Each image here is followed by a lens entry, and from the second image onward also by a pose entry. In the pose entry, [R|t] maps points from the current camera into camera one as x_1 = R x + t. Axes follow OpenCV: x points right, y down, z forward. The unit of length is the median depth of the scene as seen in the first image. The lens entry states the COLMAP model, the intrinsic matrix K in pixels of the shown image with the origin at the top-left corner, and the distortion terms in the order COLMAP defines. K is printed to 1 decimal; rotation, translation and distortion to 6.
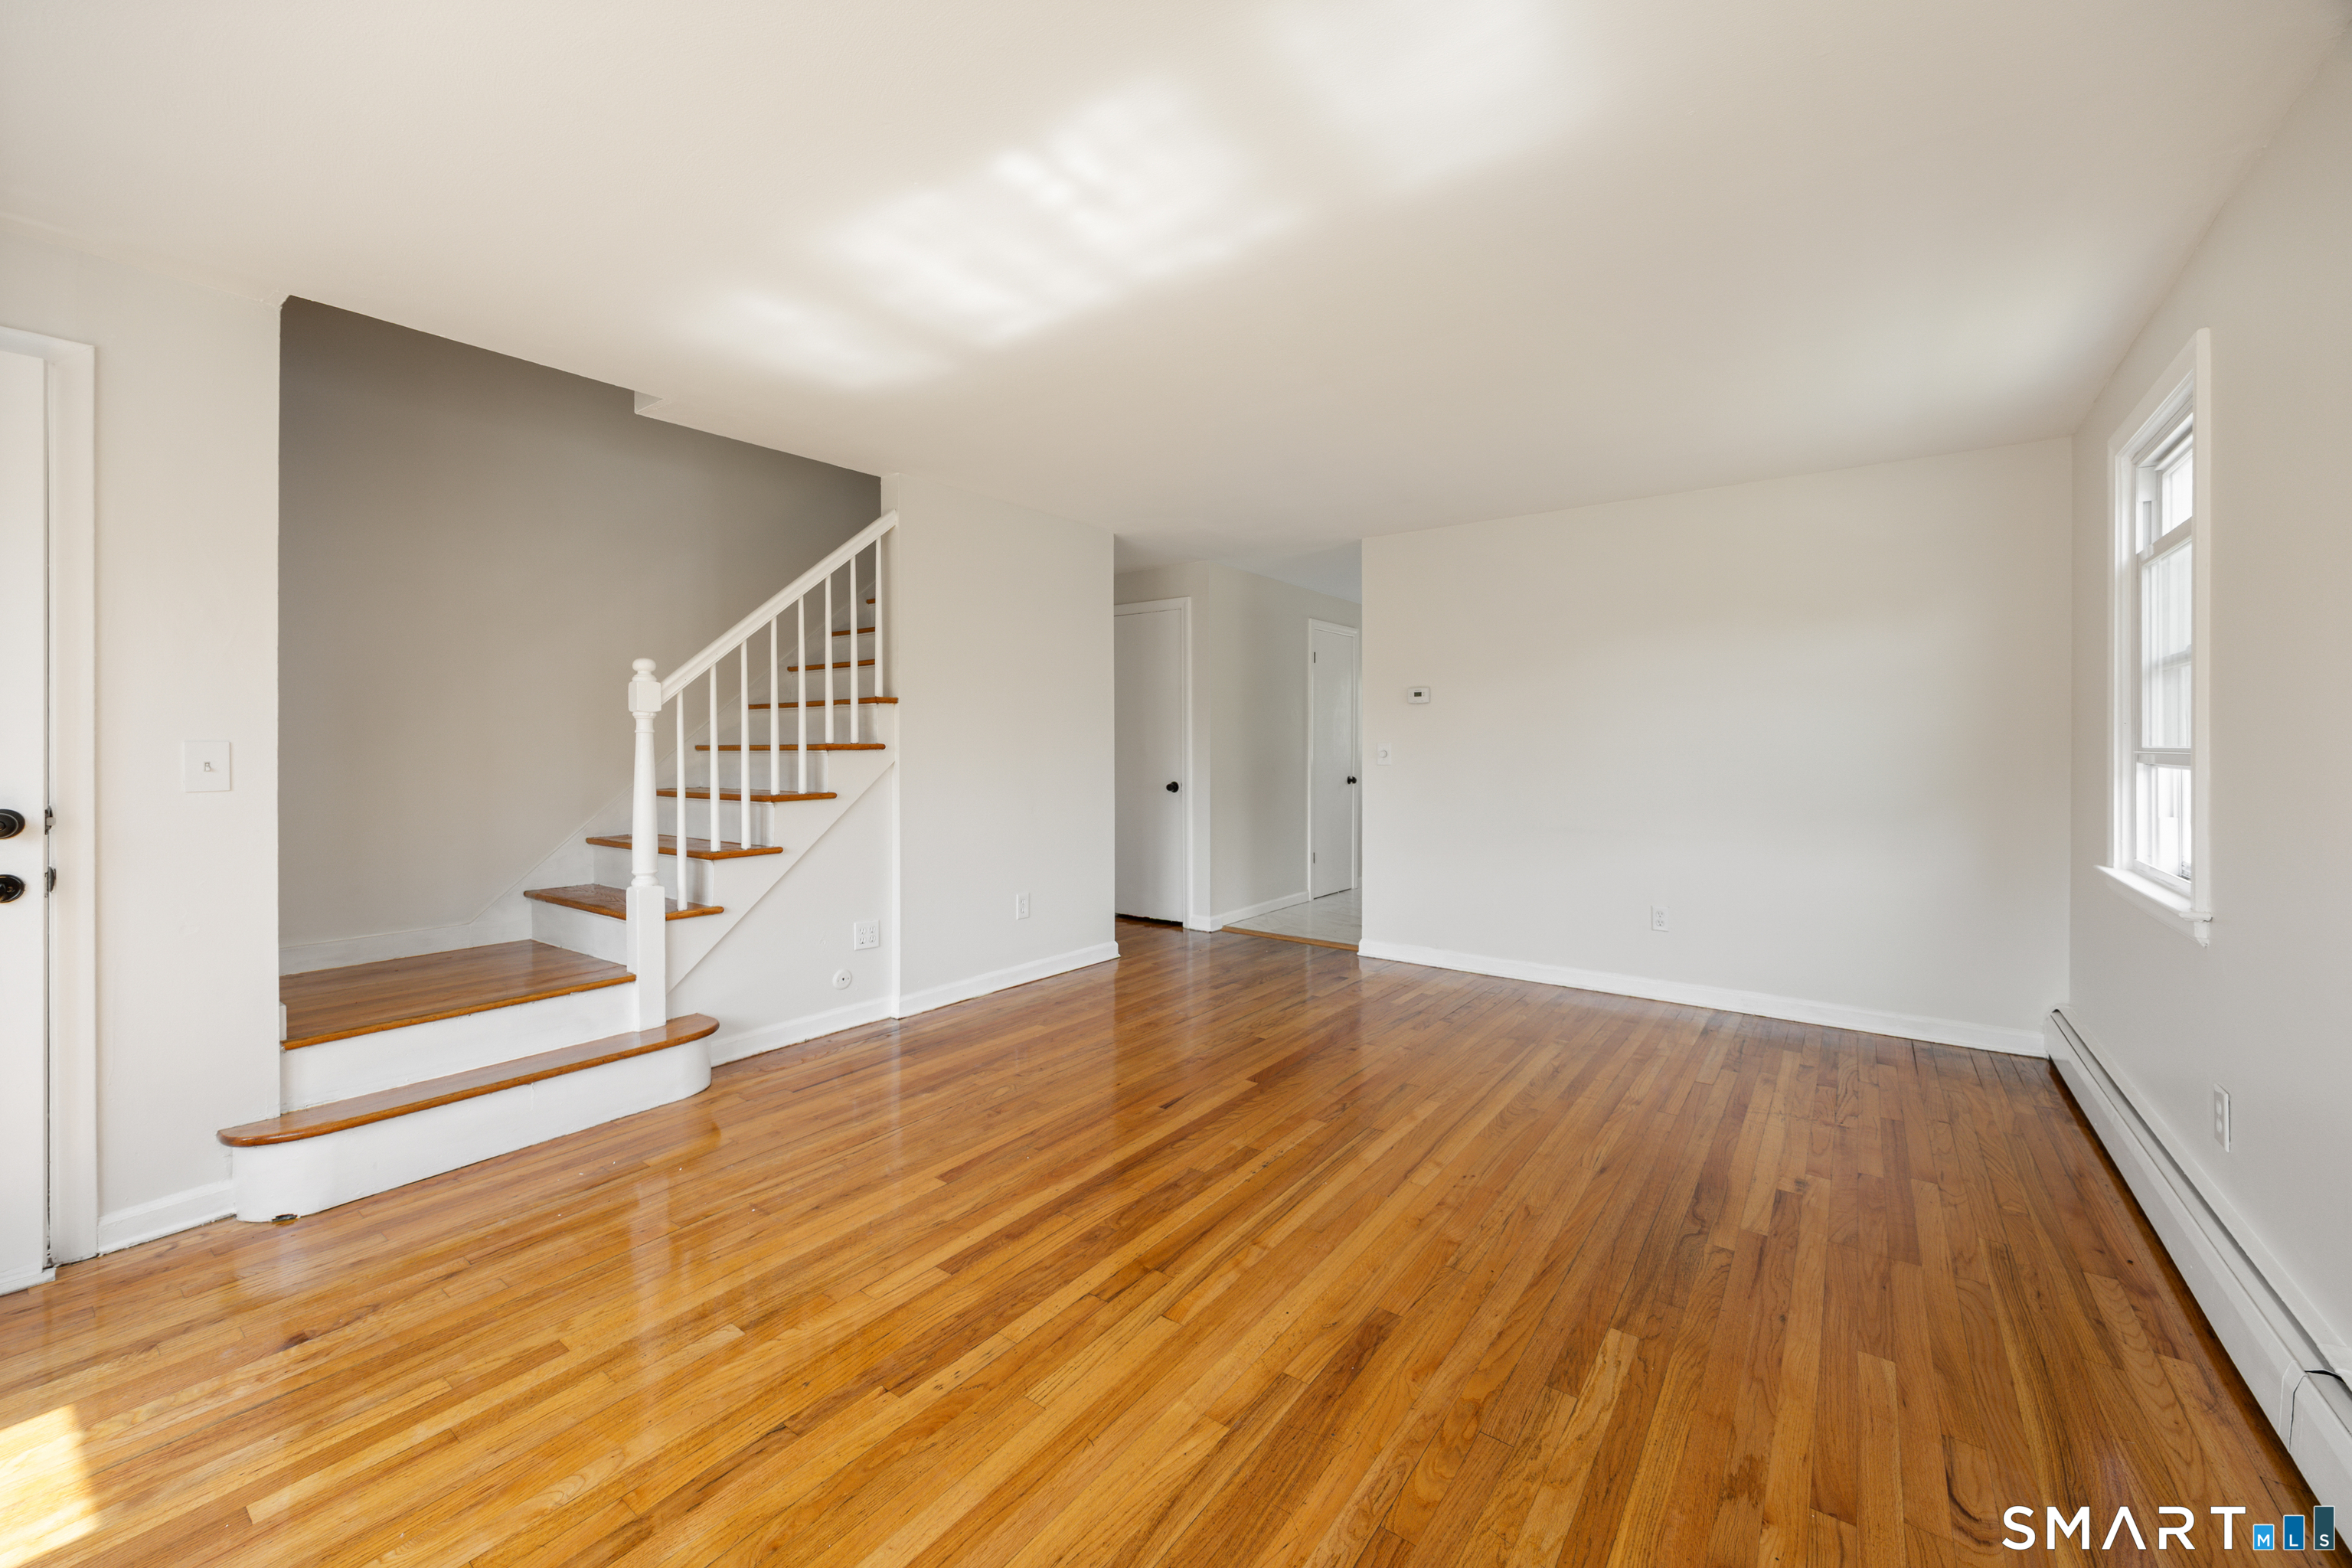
lens RADIAL K [[910.6, 0, 1176.9], [0, 910.6, 741.8], [0, 0, 1]] dist [0.000122, -0.000162]
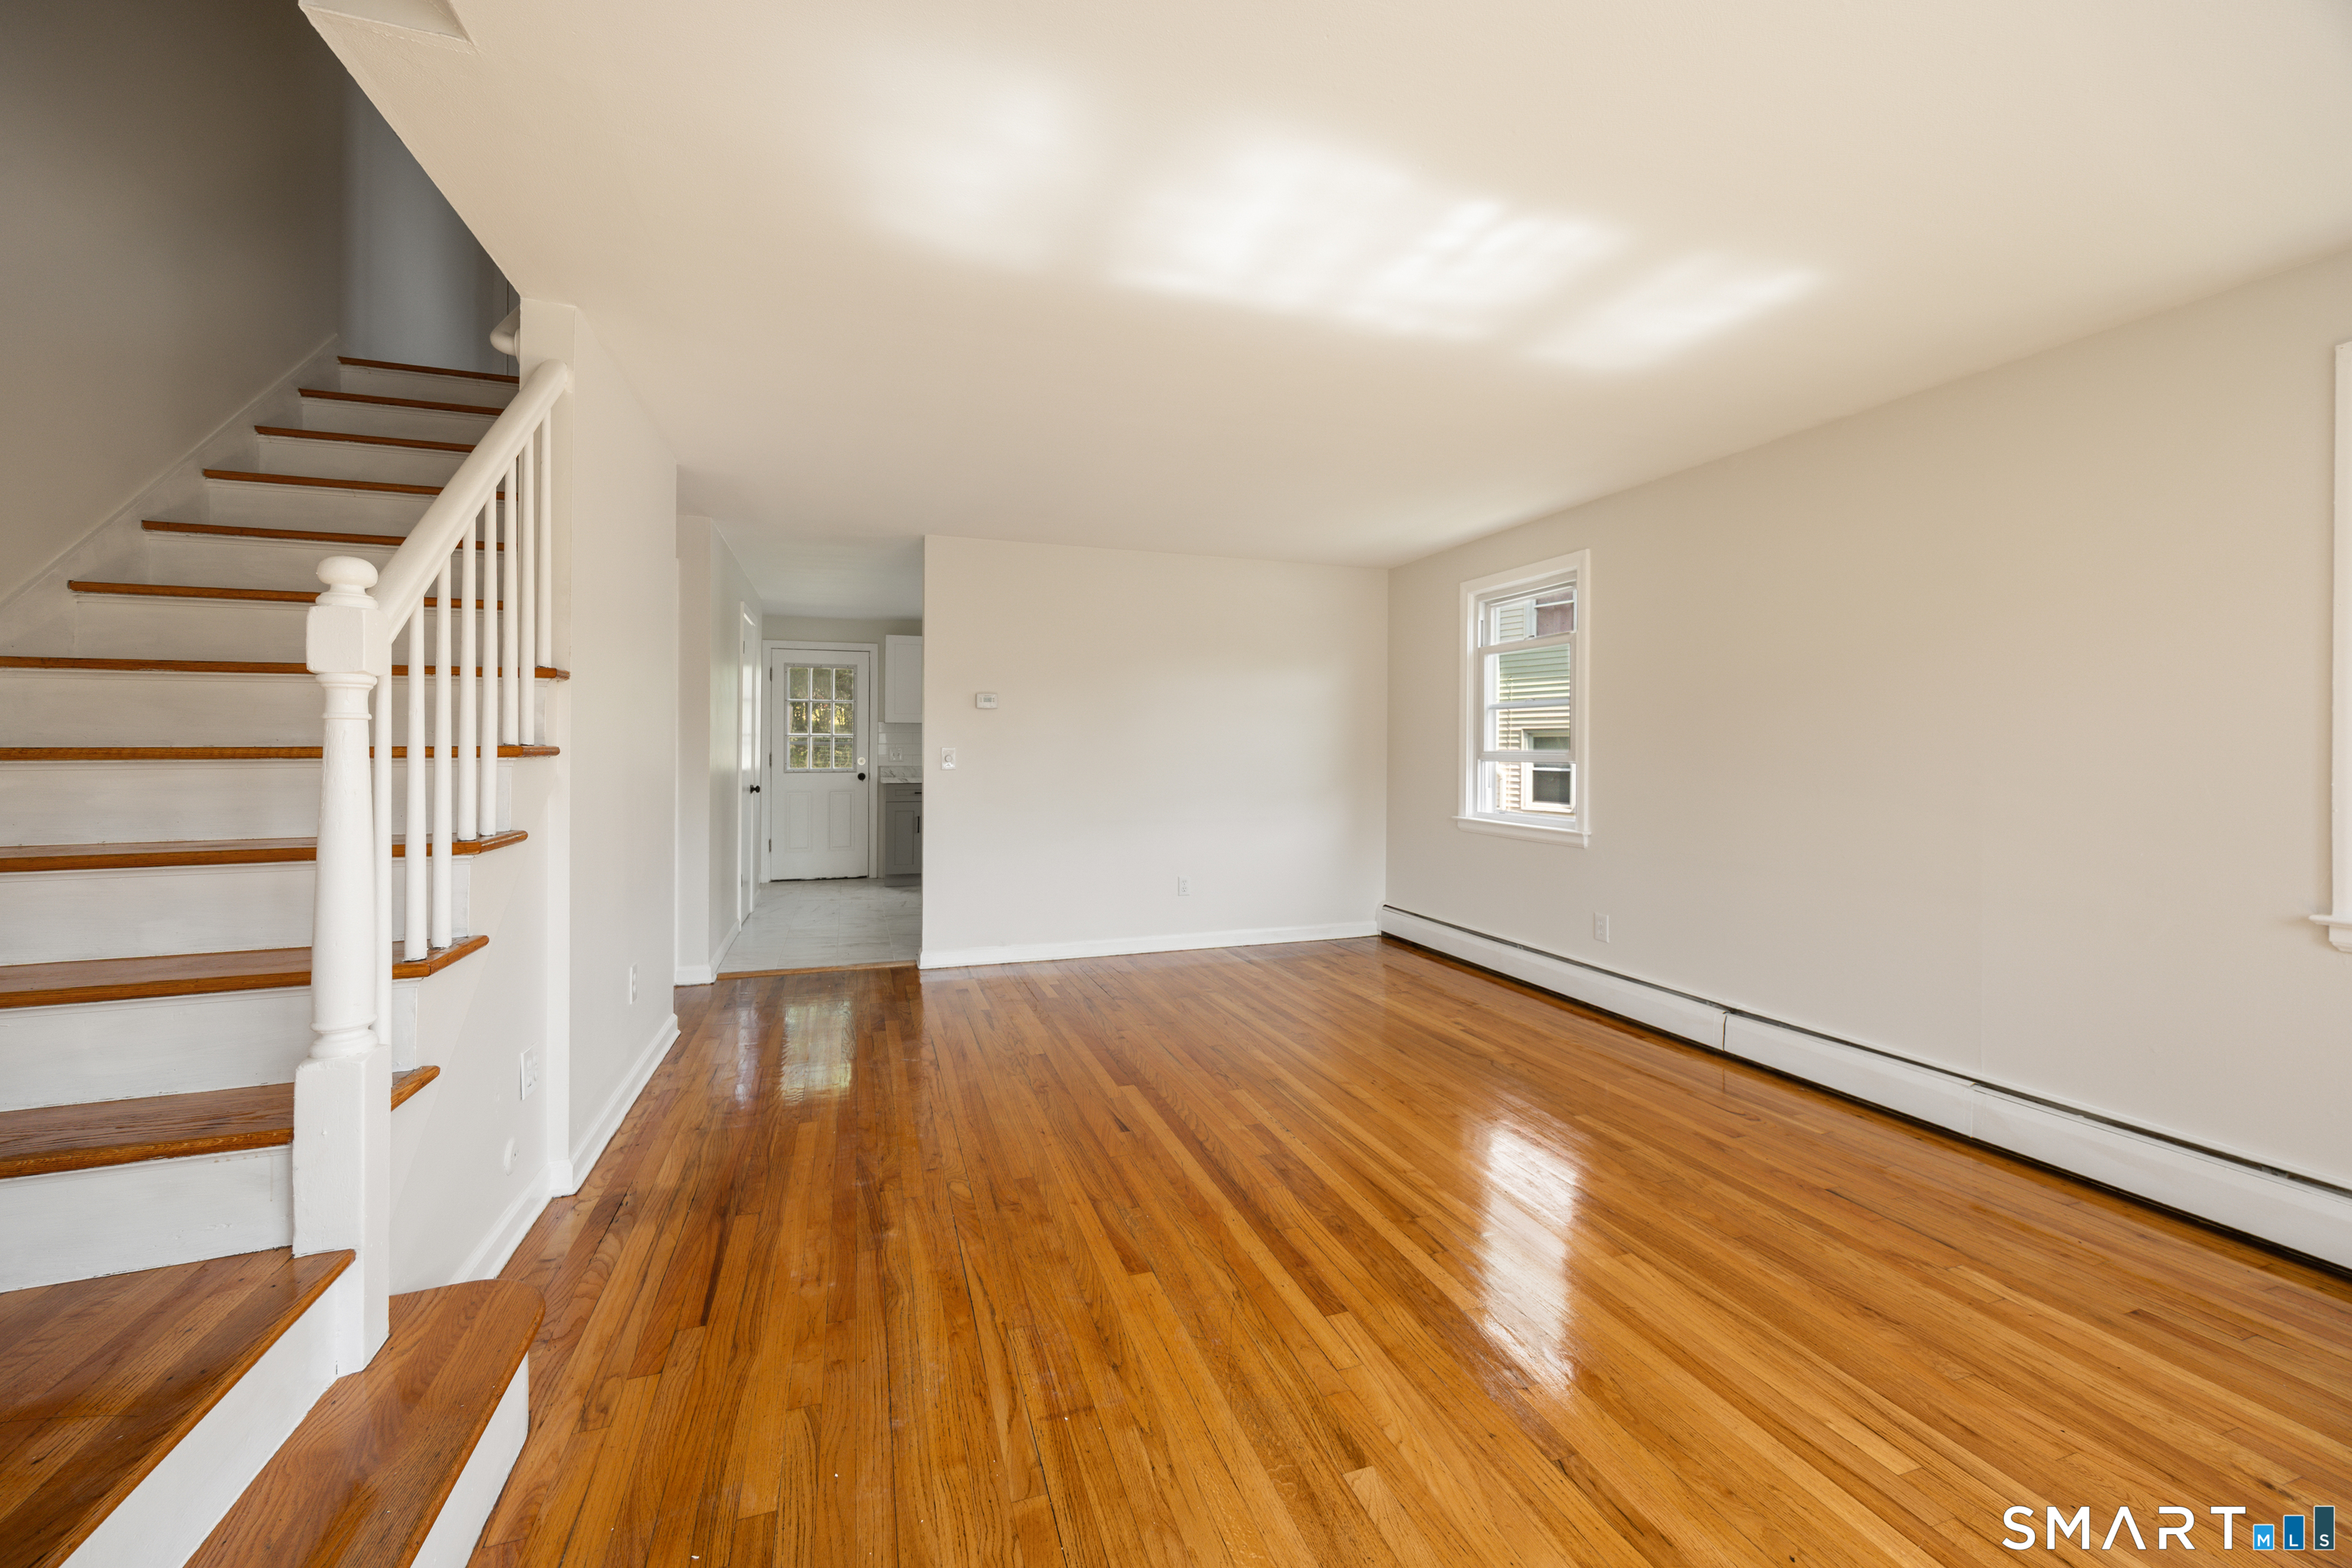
lens RADIAL K [[910.6, 0, 1176.9], [0, 910.6, 741.8], [0, 0, 1]] dist [0.000122, -0.000162]
pose [[0.569677, 0.007842, 0.821831, -0.859073], [-0.004116, 0.999969, -0.006688, 0.002076], [-0.821858, 0.000427, 0.569692, 0.463303]]
